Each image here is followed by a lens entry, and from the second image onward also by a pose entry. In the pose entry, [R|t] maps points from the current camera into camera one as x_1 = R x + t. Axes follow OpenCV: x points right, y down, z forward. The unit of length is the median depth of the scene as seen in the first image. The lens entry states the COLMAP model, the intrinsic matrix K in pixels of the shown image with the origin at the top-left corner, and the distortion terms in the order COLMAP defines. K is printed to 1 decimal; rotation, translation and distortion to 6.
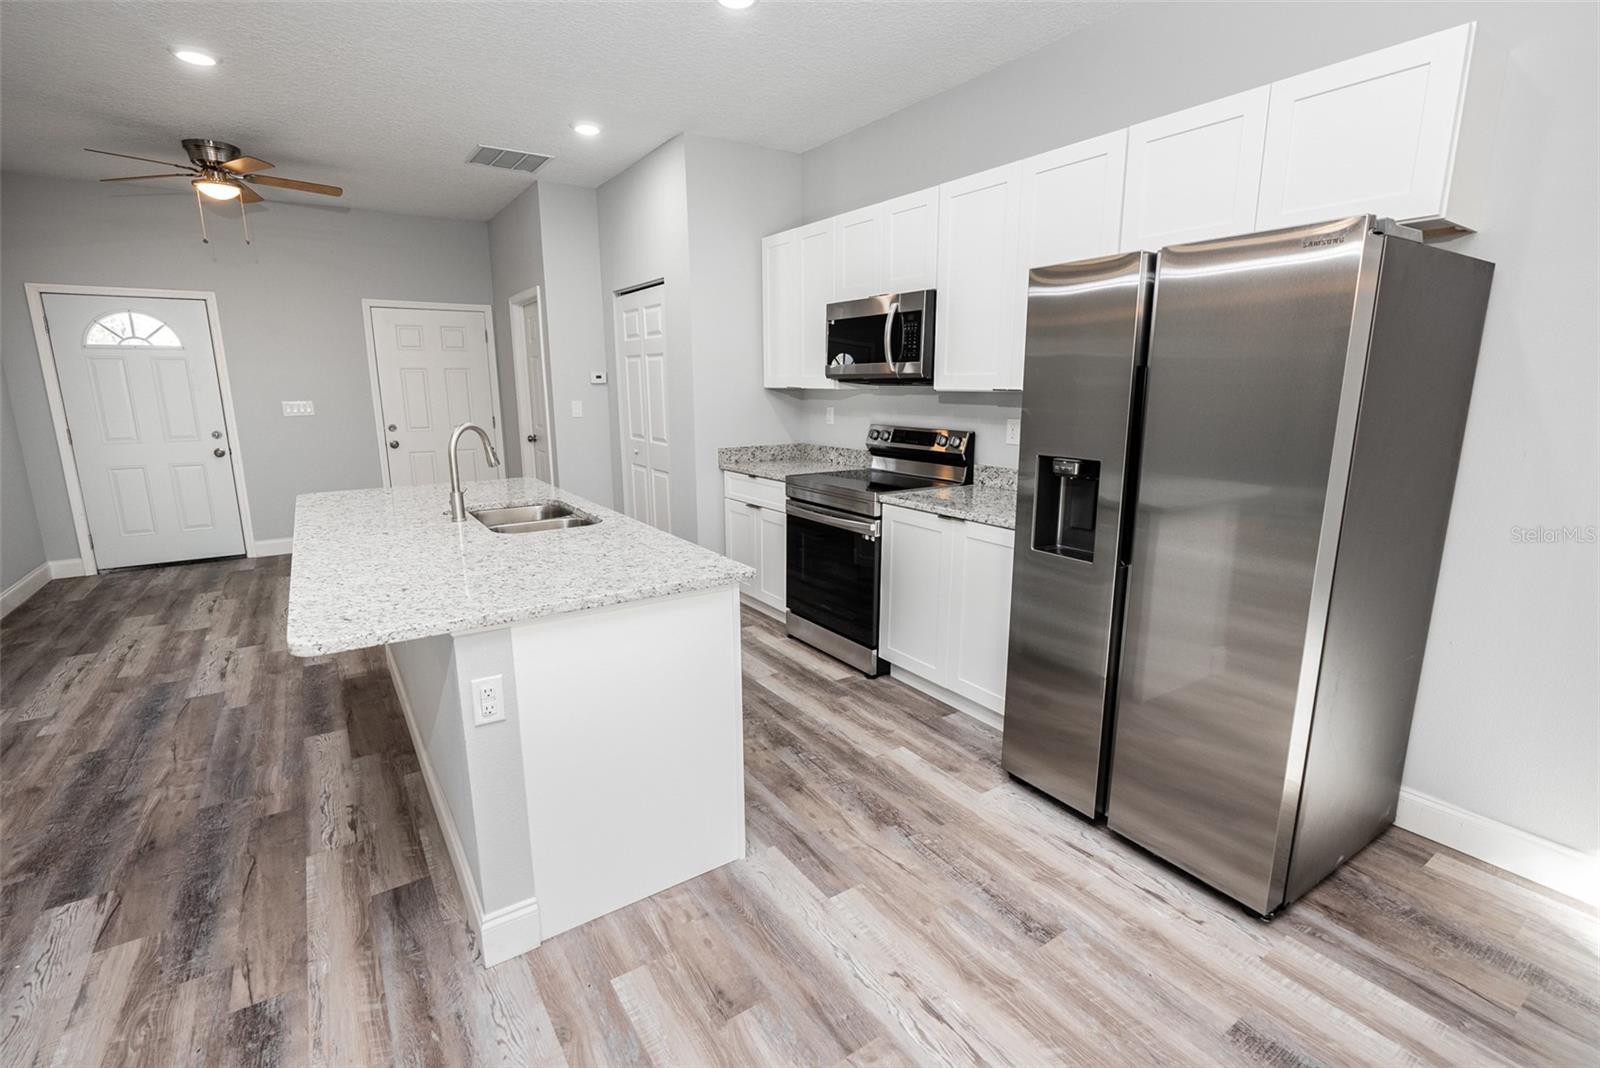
lens RADIAL K [[728.8, 0, 800.0], [0, 728.8, 530.5], [0, 0, 1]] dist [-0.005888, 0.002355]
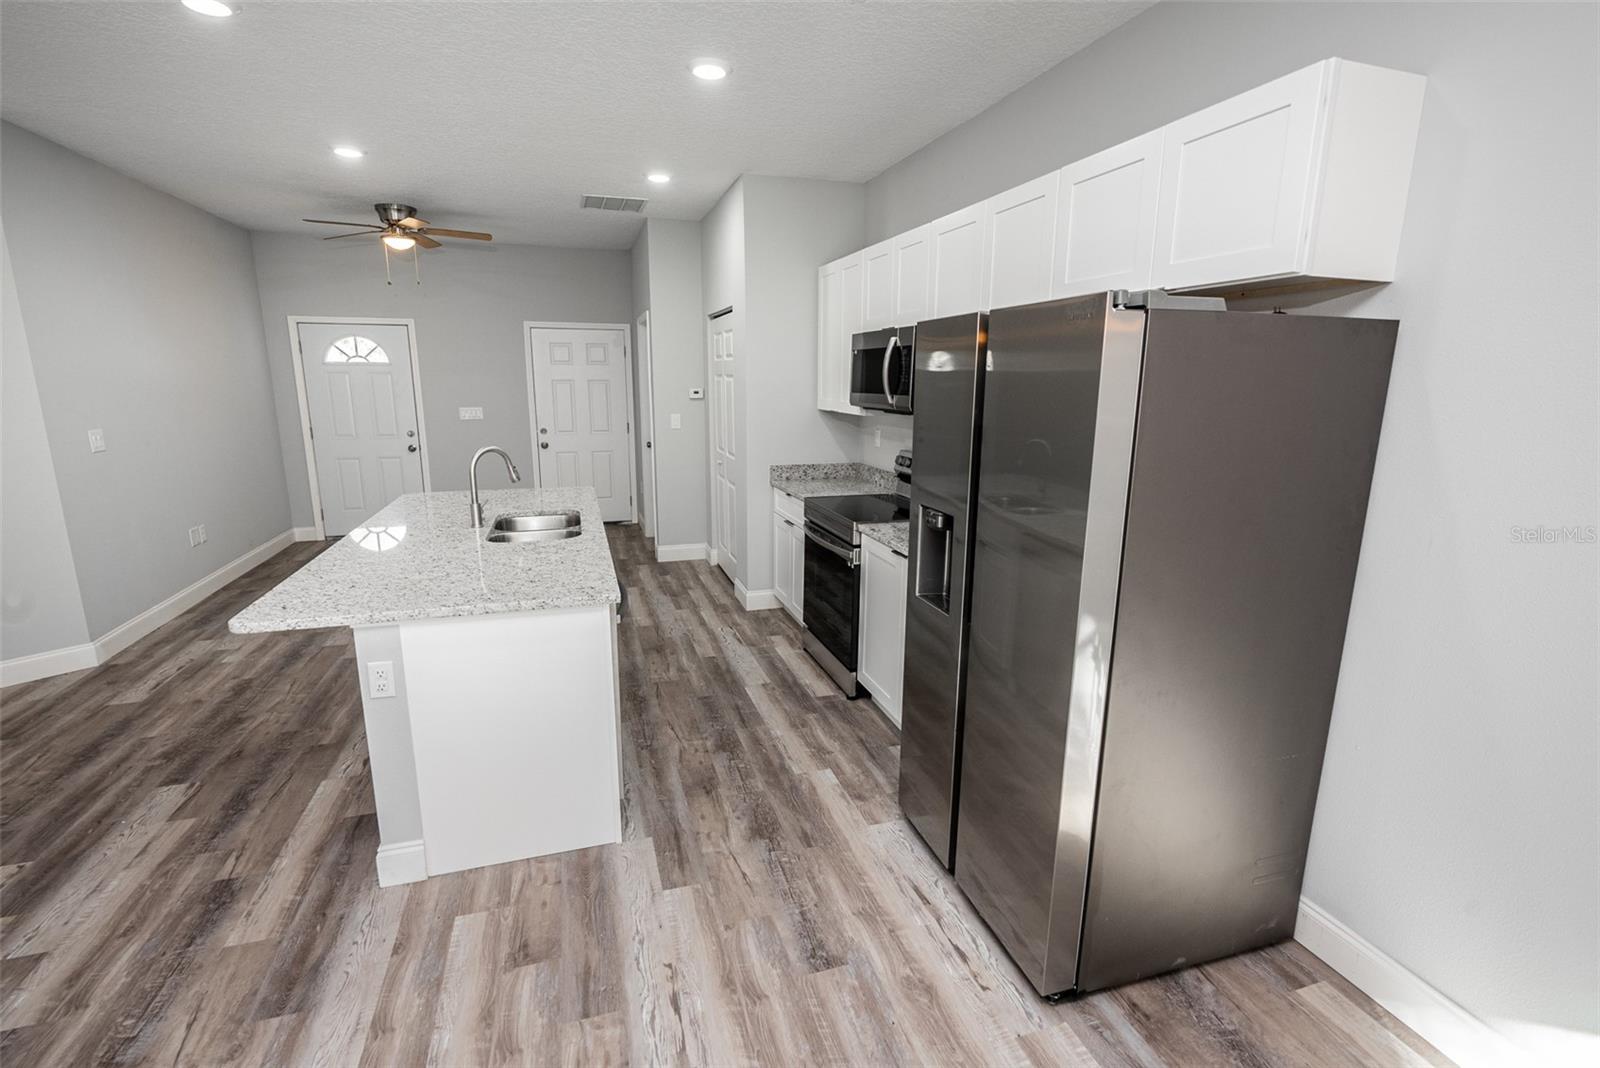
lens RADIAL K [[728.8, 0, 800.0], [0, 728.8, 530.5], [0, 0, 1]] dist [-0.005888, 0.002355]
pose [[0.959785, 0.066970, -0.272631, 0.378931], [-0.065665, 0.997745, 0.013919, -0.059368], [0.272949, 0.004543, 0.962018, -0.021231]]
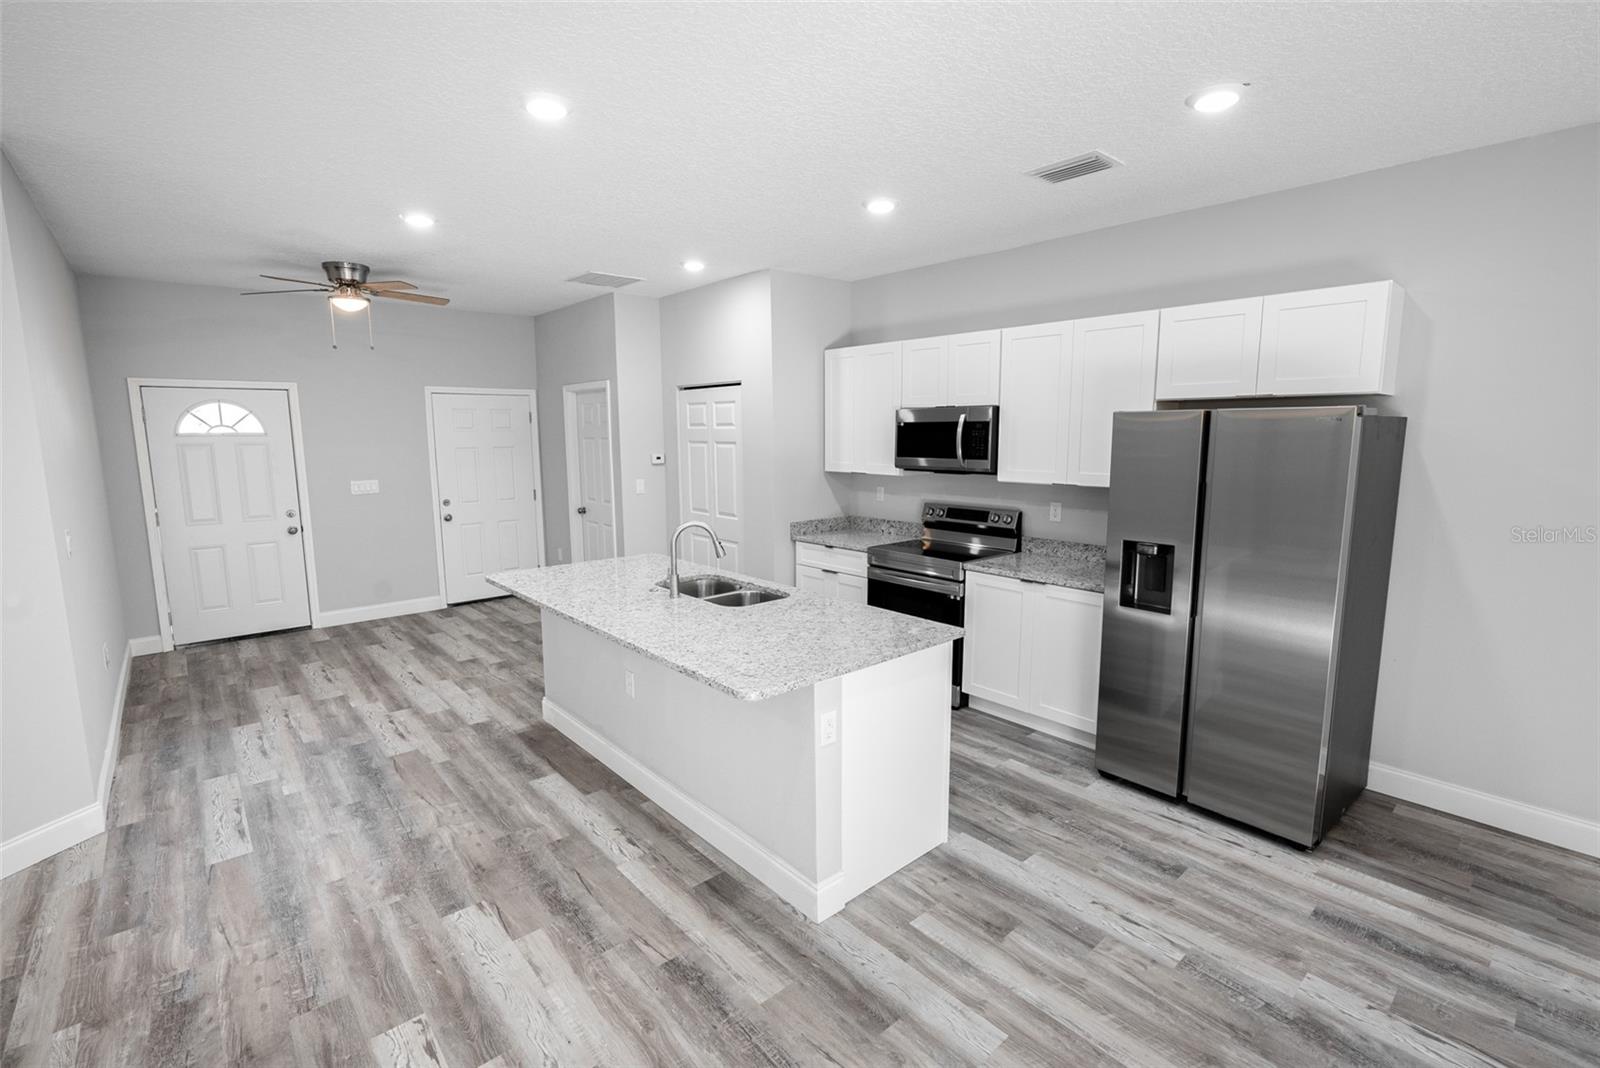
lens RADIAL K [[718.4, 0, 798.9], [0, 718.4, 532.4], [0, 0, 1]] dist [-0.005852, 0.001312]
pose [[0.992194, -0.020028, 0.123085, -0.403666], [0.027610, 0.997804, -0.060201, -0.043452], [-0.121609, 0.063130, 0.990568, -0.266130]]
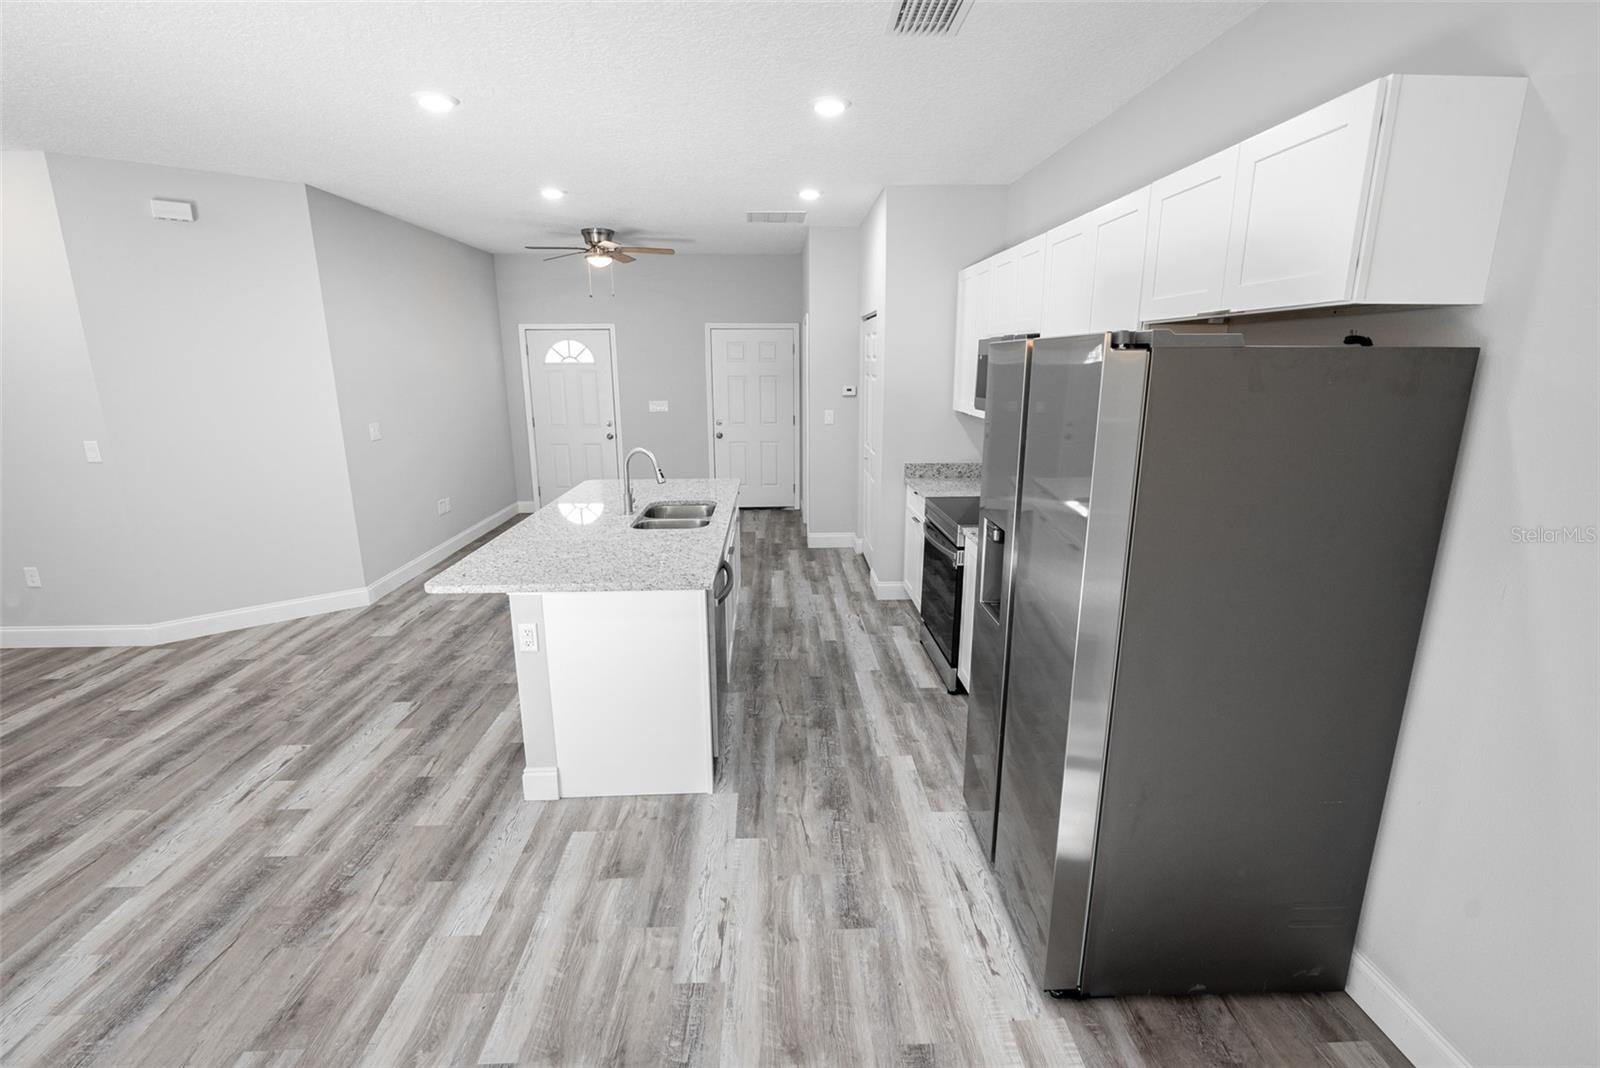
lens RADIAL K [[719.9, 0, 800.1], [0, 719.9, 529.7], [0, 0, 1]] dist [-0.005323, 0.001484]
pose [[0.852299, 0.120116, -0.509075, 0.540741], [-0.104732, 0.992755, 0.058897, -0.100475], [0.512461, 0.003119, 0.858705, -0.041218]]
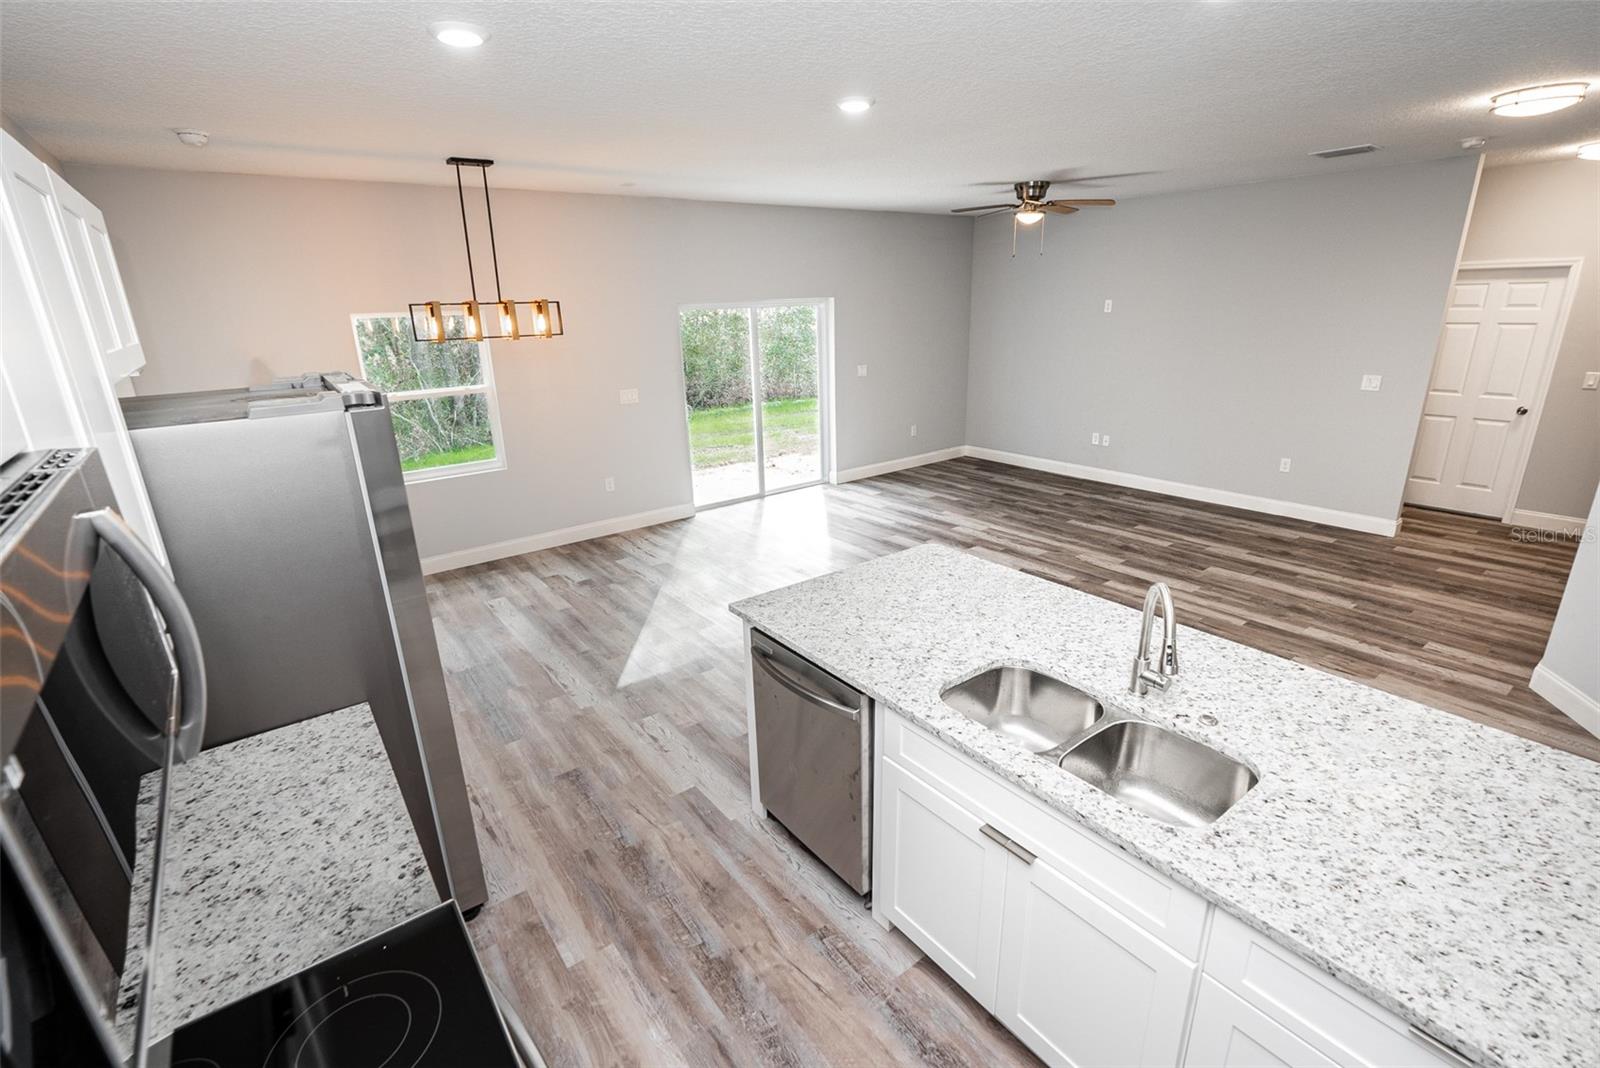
lens RADIAL K [[728.8, 0, 800.0], [0, 728.8, 530.5], [0, 0, 1]] dist [-0.005888, 0.002355]
pose [[-0.998036, 0.044800, -0.043795, -0.101690], [0.017453, 0.870186, 0.492415, -0.524694], [0.060170, 0.490683, -0.869258, 1.535776]]
